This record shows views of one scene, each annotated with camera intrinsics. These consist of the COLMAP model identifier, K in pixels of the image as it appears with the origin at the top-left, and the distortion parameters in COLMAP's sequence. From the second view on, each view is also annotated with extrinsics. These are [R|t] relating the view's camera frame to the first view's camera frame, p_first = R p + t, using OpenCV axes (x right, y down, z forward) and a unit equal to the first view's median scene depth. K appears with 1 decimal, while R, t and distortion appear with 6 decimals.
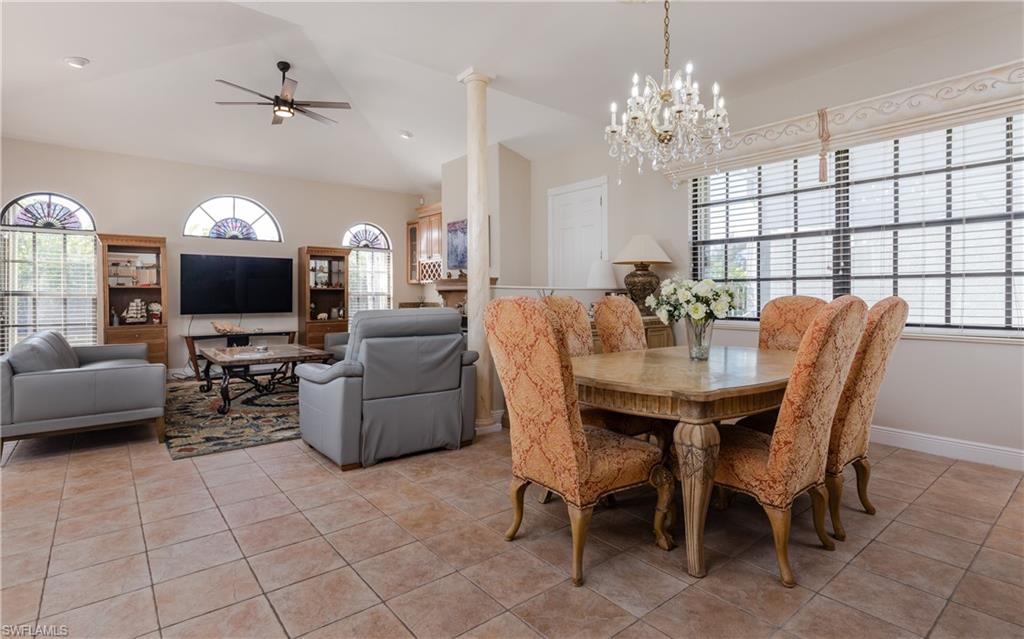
lens RADIAL K [[501.7, 0, 494.2], [0, 501.7, 293.7], [0, 0, 1]] dist [-0.002067, -0.001031]
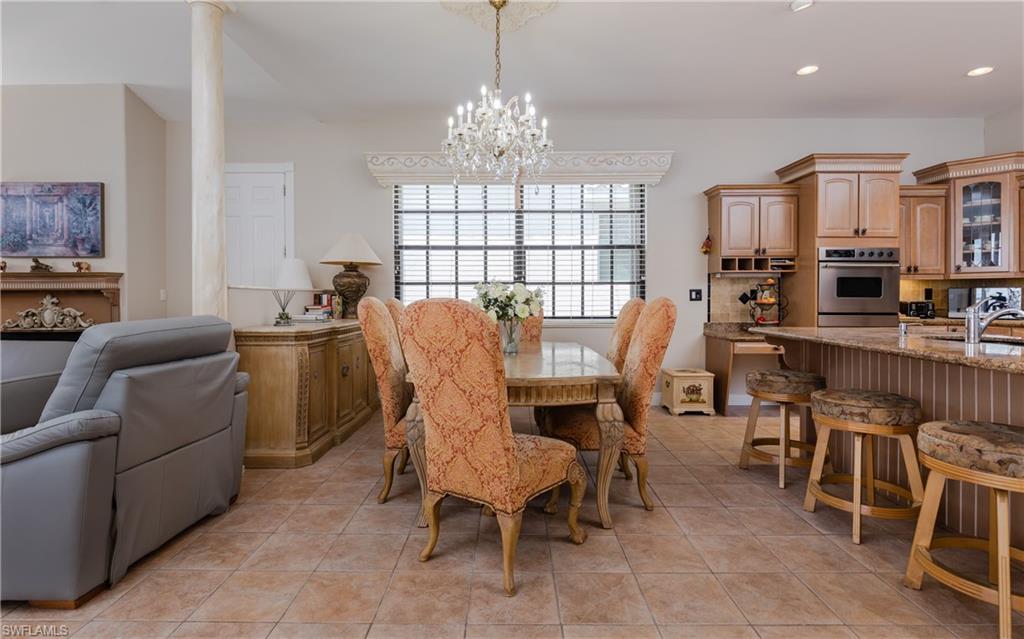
lens RADIAL K [[506.9, 0, 498.1], [0, 506.9, 297.8], [0, 0, 1]] dist [-0.001362, -0.000366]
pose [[0.627866, -0.002911, 0.778316, -0.315951], [-0.000067, 0.999993, 0.003795, 0.000229], [-0.778321, -0.002435, 0.627861, 0.191564]]
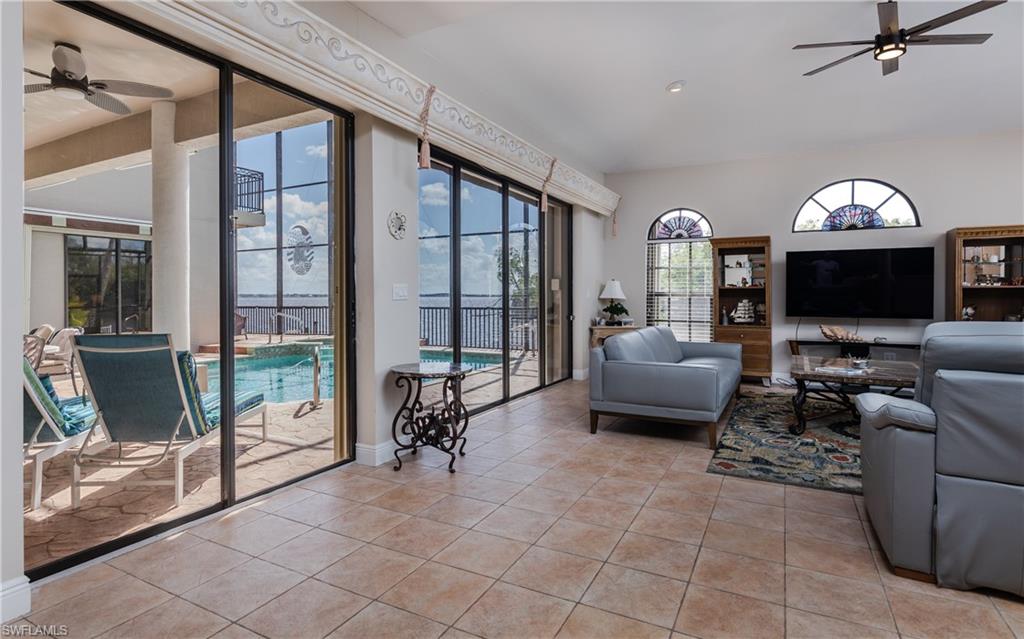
lens RADIAL K [[511.9, 0, 510.8], [0, 511.9, 298.0], [0, 0, 1]] dist [-0.000370, -0.000072]
pose [[0.408464, 0.006478, -0.912751, 0.059523], [0.000197, 0.999974, 0.007186, -0.000284], [0.912774, -0.003115, 0.408452, 0.201250]]
